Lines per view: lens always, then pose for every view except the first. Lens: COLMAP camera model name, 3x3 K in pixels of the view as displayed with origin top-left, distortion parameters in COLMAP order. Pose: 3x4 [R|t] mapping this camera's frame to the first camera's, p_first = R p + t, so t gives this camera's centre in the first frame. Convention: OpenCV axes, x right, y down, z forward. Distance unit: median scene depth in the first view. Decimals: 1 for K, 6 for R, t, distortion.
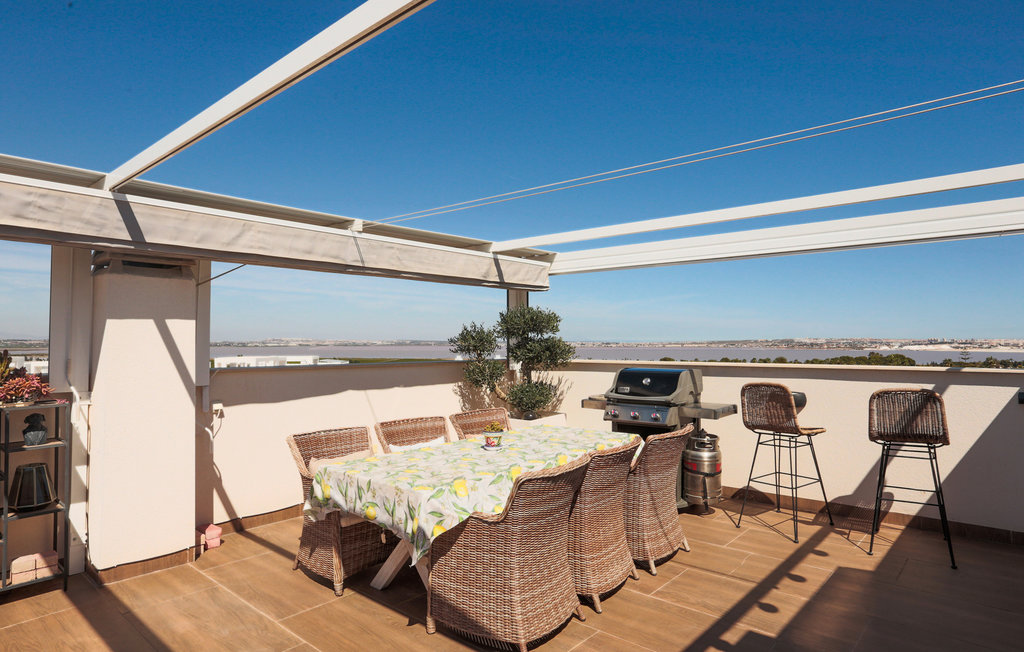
lens RADIAL K [[592.7, 0, 512.2], [0, 592.7, 324.1], [0, 0, 1]] dist [0.004083, 0.000474]
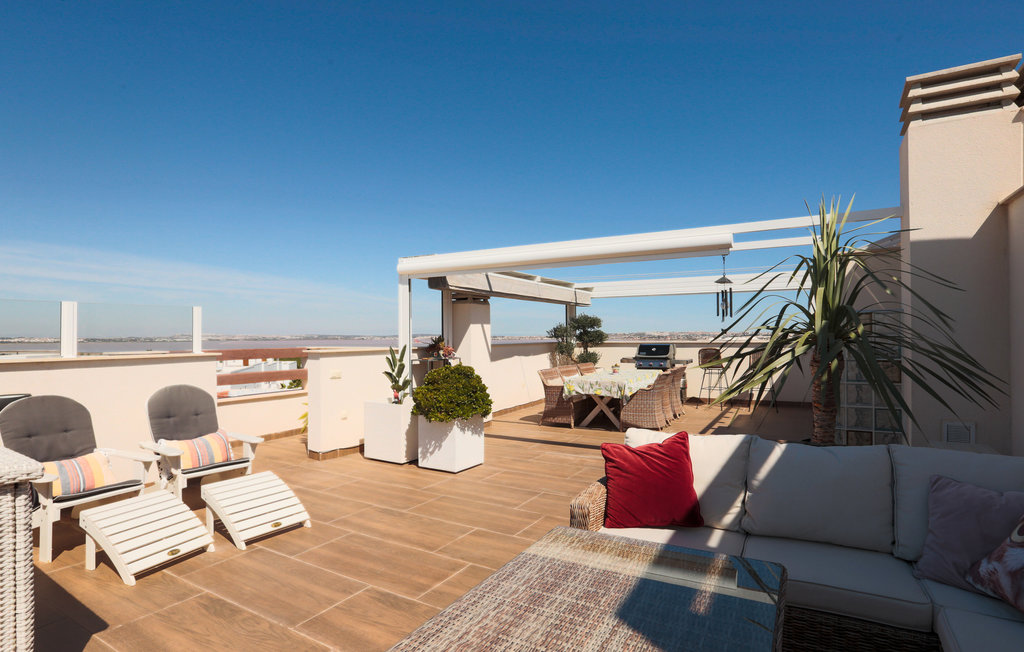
lens RADIAL K [[551.8, 0, 510.2], [0, 551.8, 330.6], [0, 0, 1]] dist [0.002846, 0.000441]
pose [[0.973817, -0.002049, 0.227326, -0.747890], [-0.002398, 0.999811, 0.019285, -0.013432], [-0.227323, -0.019325, 0.973628, -0.871033]]
